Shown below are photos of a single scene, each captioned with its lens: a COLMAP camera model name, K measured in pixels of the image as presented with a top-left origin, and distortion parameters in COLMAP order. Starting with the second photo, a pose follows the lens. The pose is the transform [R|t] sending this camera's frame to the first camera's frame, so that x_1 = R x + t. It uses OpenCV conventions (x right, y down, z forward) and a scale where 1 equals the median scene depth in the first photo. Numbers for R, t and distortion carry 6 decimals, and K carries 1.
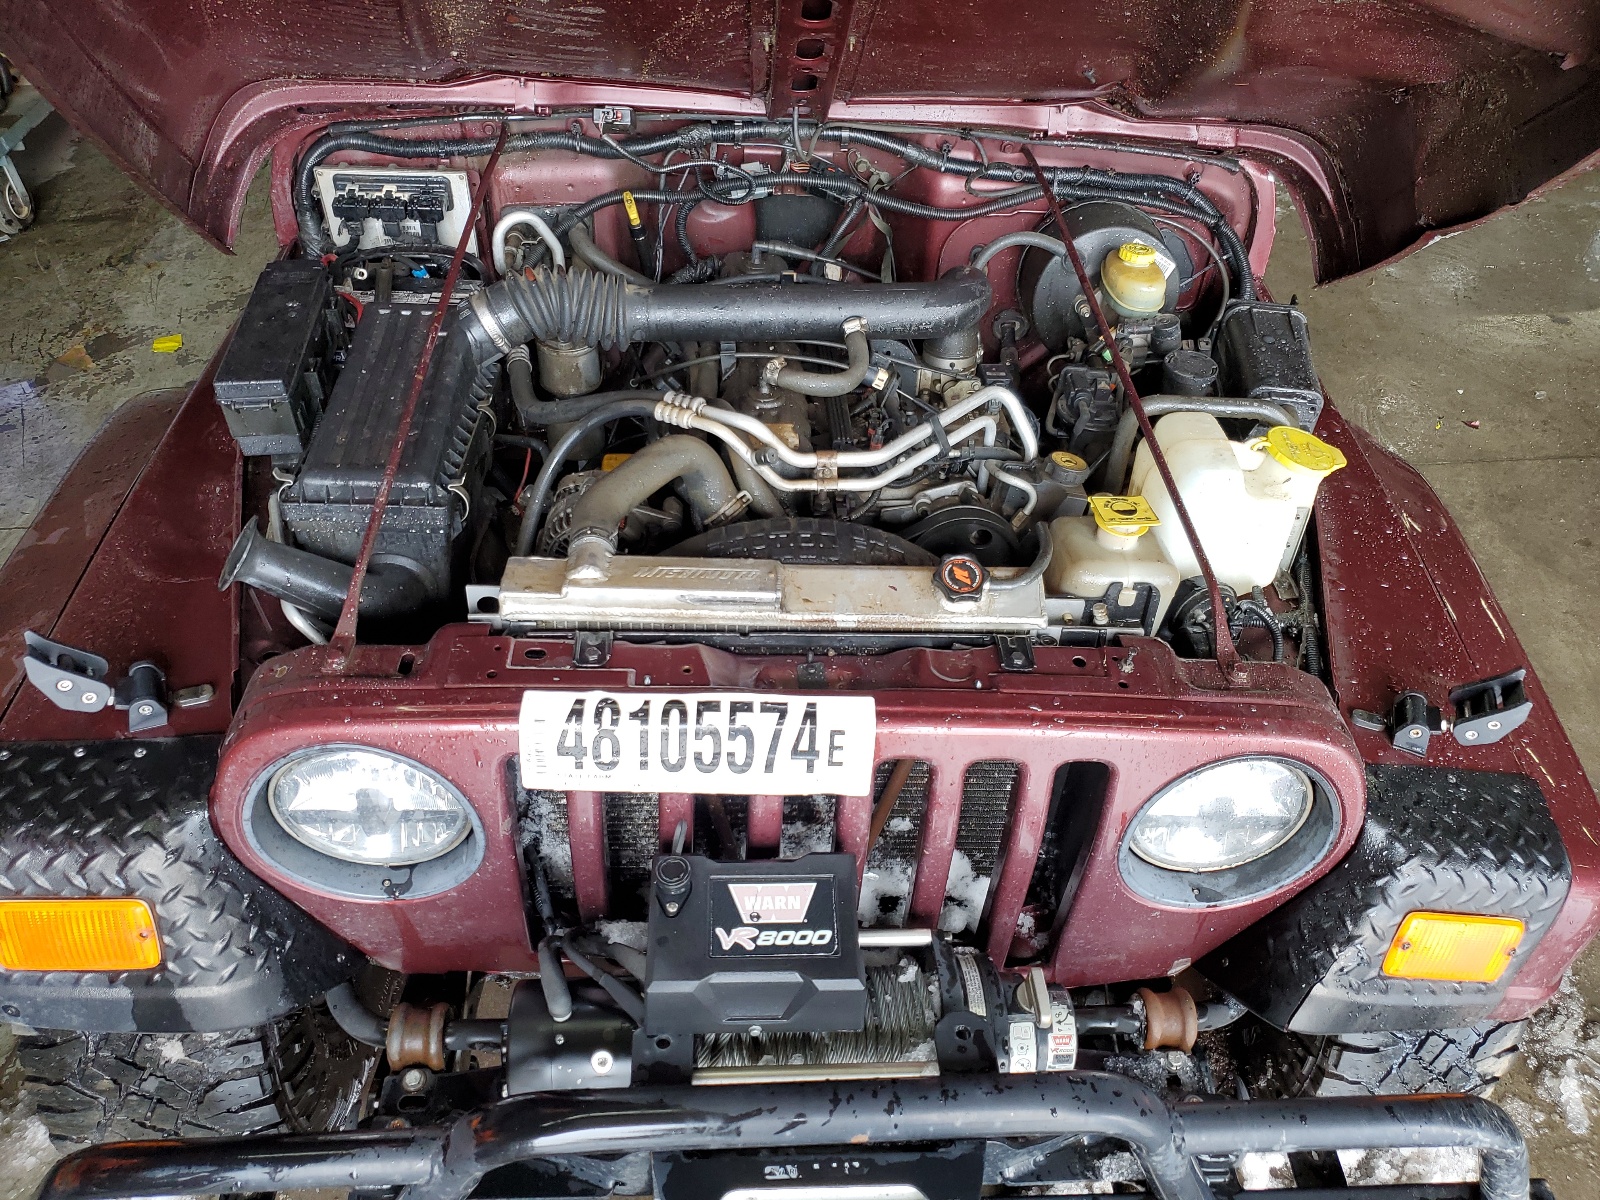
lens RADIAL K [[1225.9, 0, 810.6], [0, 1225.9, 601.8], [0, 0, 1]] dist [-0.003727, 0.008657]
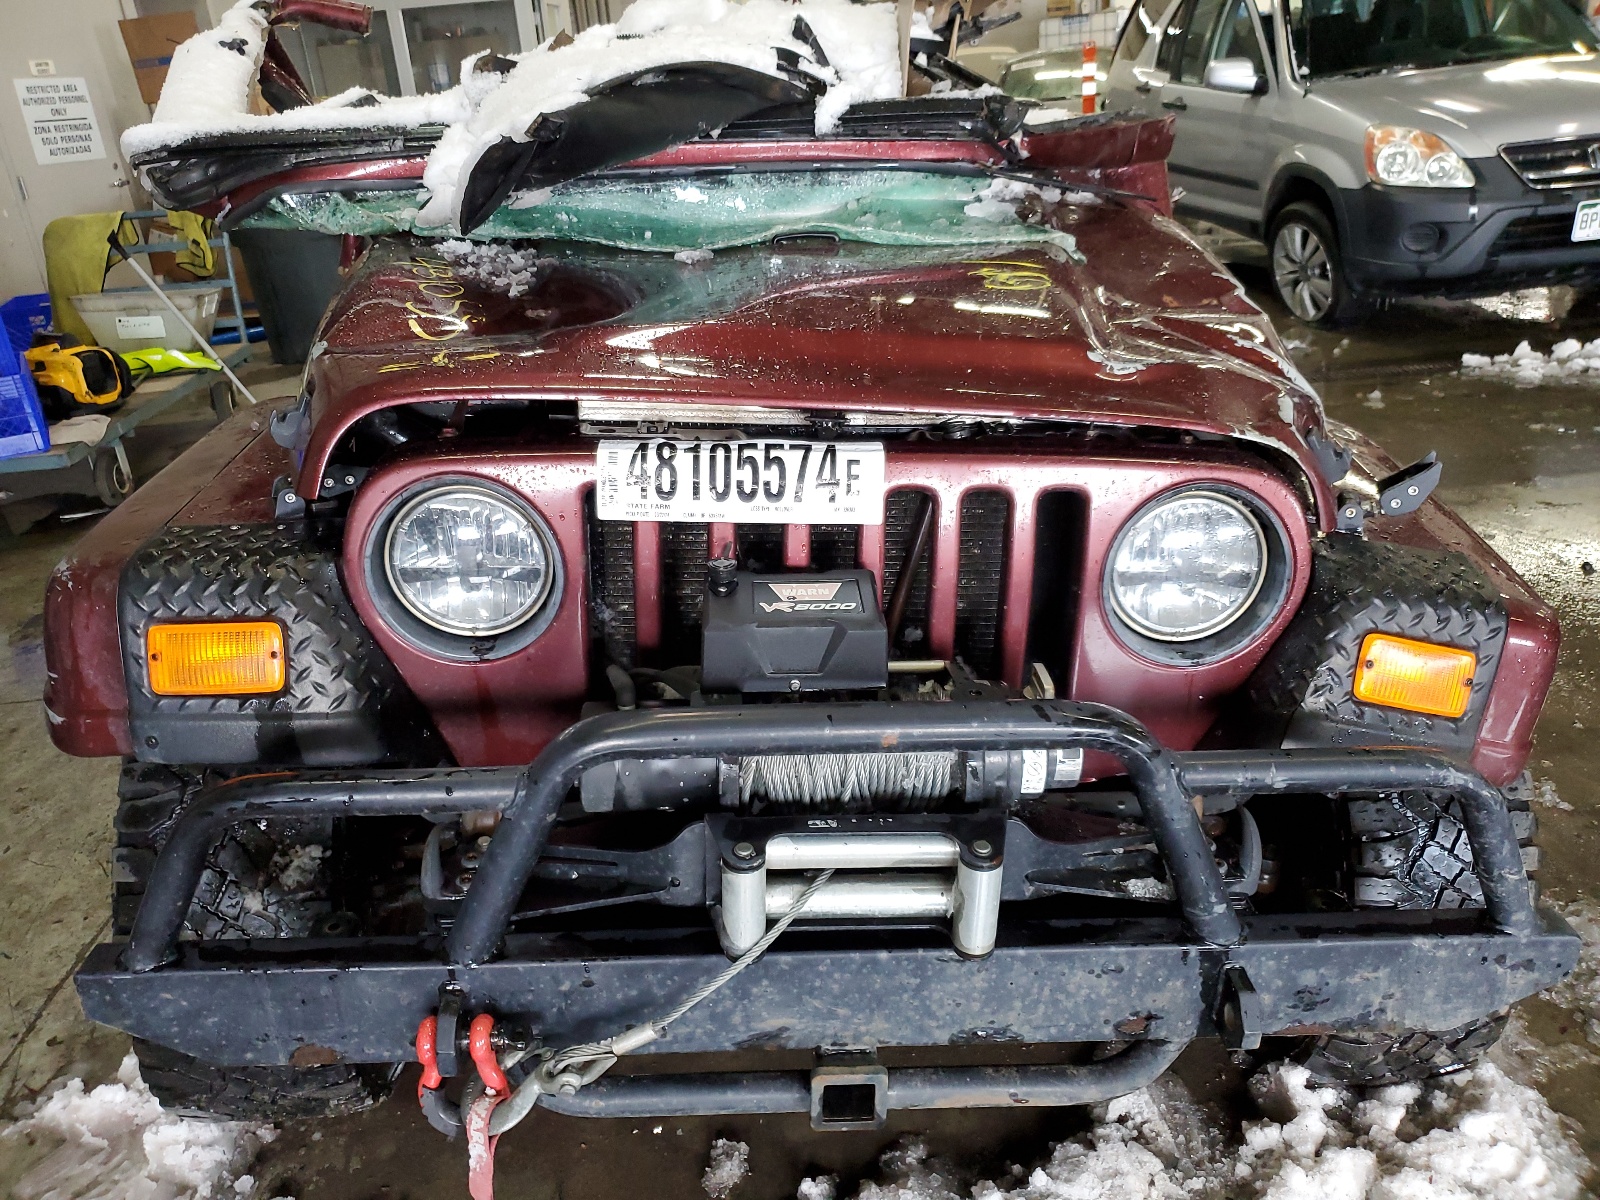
lens RADIAL K [[1225.9, 0, 788.7], [0, 1225.9, 597.0], [0, 0, 1]] dist [-0.003727, 0.008657]
pose [[0.998776, -0.042871, -0.024681, -0.018090], [0.033073, 0.949733, -0.311310, 0.609243], [0.036786, 0.310112, 0.949988, -0.119985]]
